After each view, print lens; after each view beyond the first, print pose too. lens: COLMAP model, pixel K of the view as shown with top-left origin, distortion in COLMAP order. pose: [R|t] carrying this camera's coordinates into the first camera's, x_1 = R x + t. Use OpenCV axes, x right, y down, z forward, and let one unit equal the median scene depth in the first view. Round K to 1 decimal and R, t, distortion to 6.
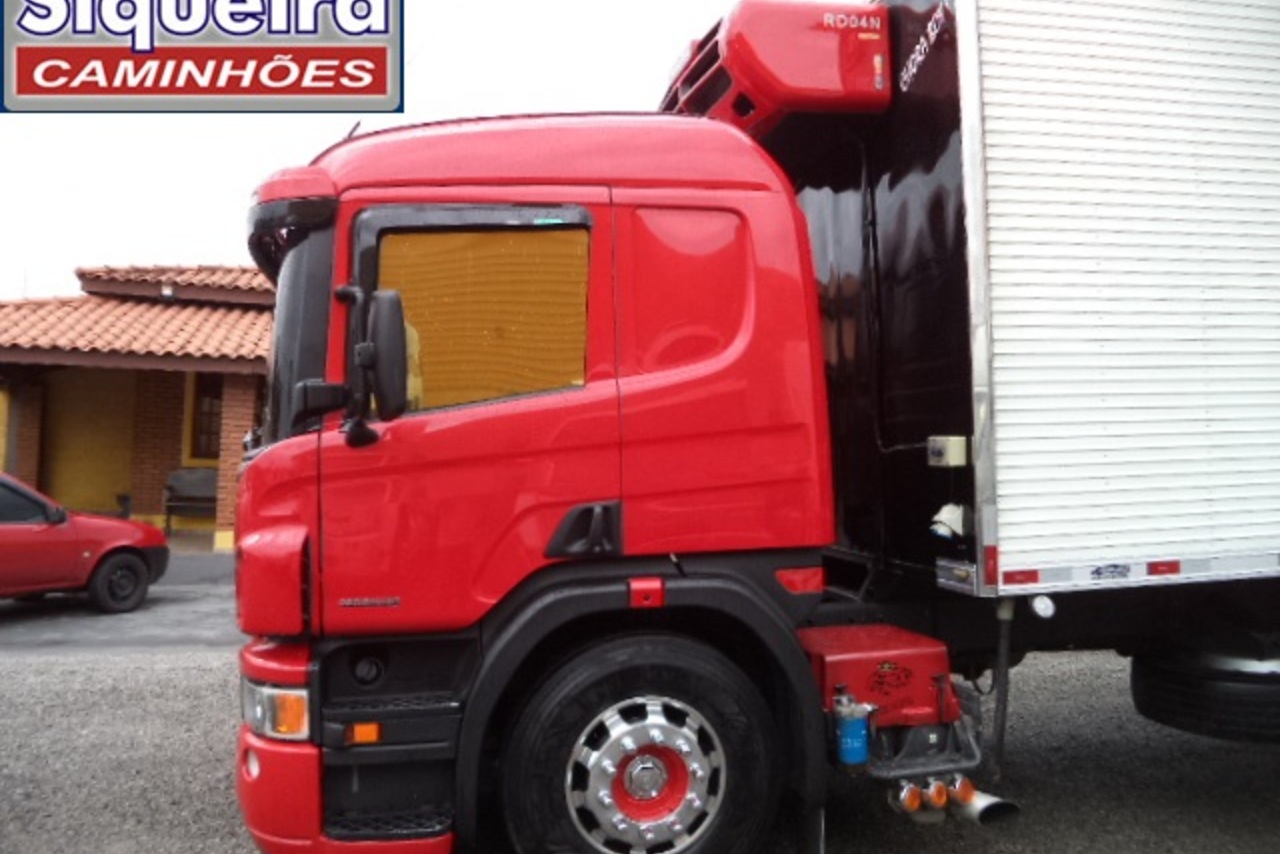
lens RADIAL K [[1023.7, 0, 635.0], [0, 1023.7, 429.8], [0, 0, 1]] dist [-0.043119, 0.001549]
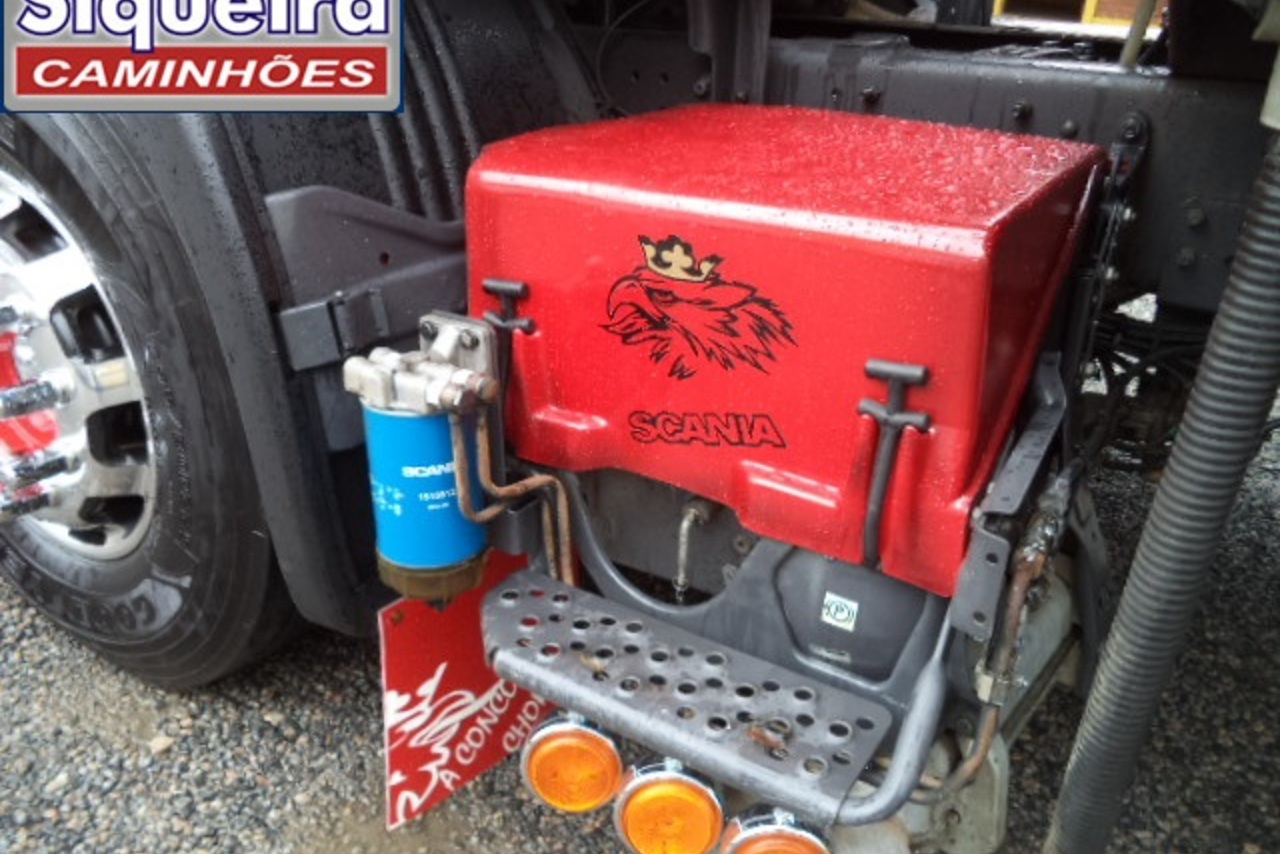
lens RADIAL K [[968.7, 0, 646.3], [0, 968.7, 408.3], [0, 0, 1]] dist [-0.032385, 0.000853]
pose [[0.702612, 0.335340, -0.627602, 0.401708], [-0.034307, 0.896930, 0.440840, 0.172134], [0.710746, -0.288208, 0.641698, 0.874083]]
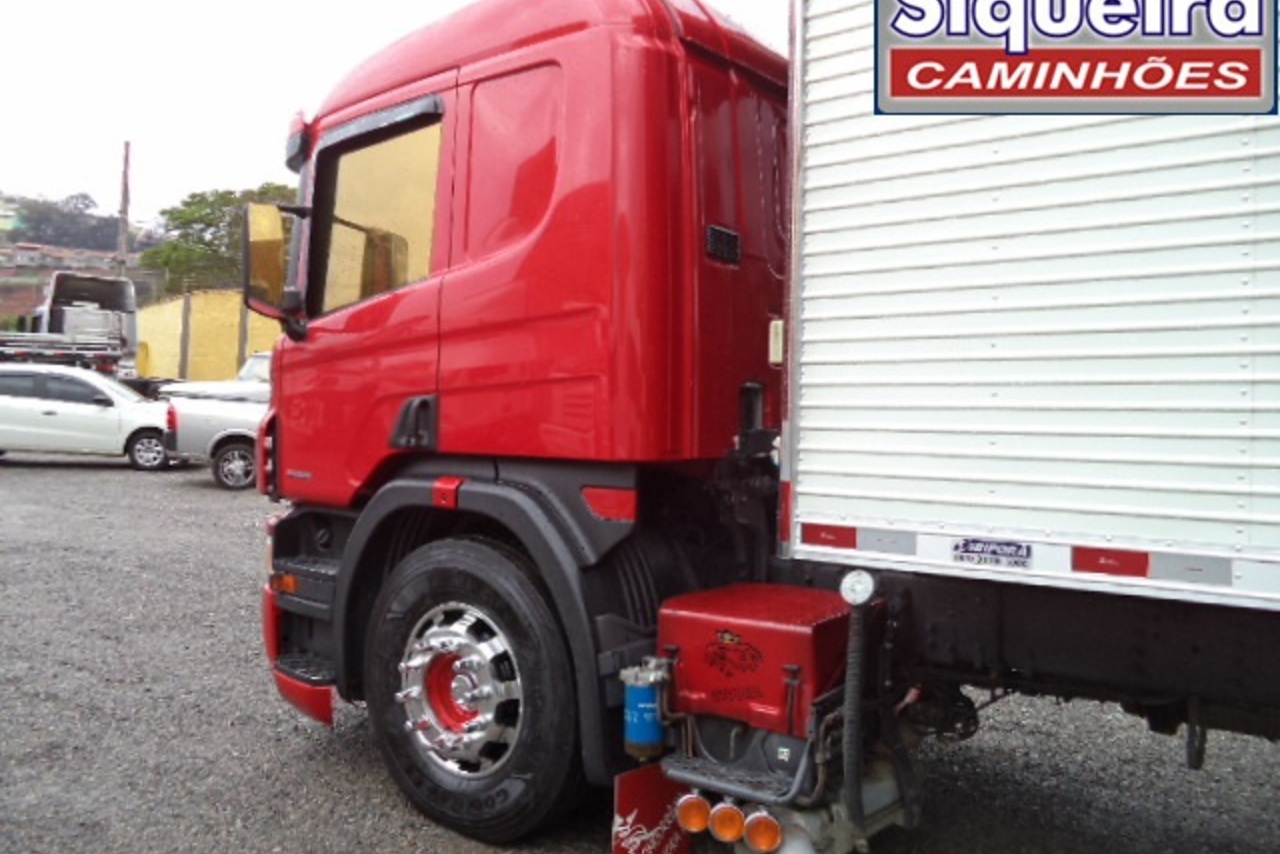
lens RADIAL K [[1023.7, 0, 635.0], [0, 1023.7, 429.8], [0, 0, 1]] dist [-0.043119, 0.001549]
pose [[0.633582, 0.047790, -0.772198, 0.793563], [-0.015208, 0.998667, 0.049328, 0.048421], [0.773526, -0.019510, 0.633464, 0.498286]]
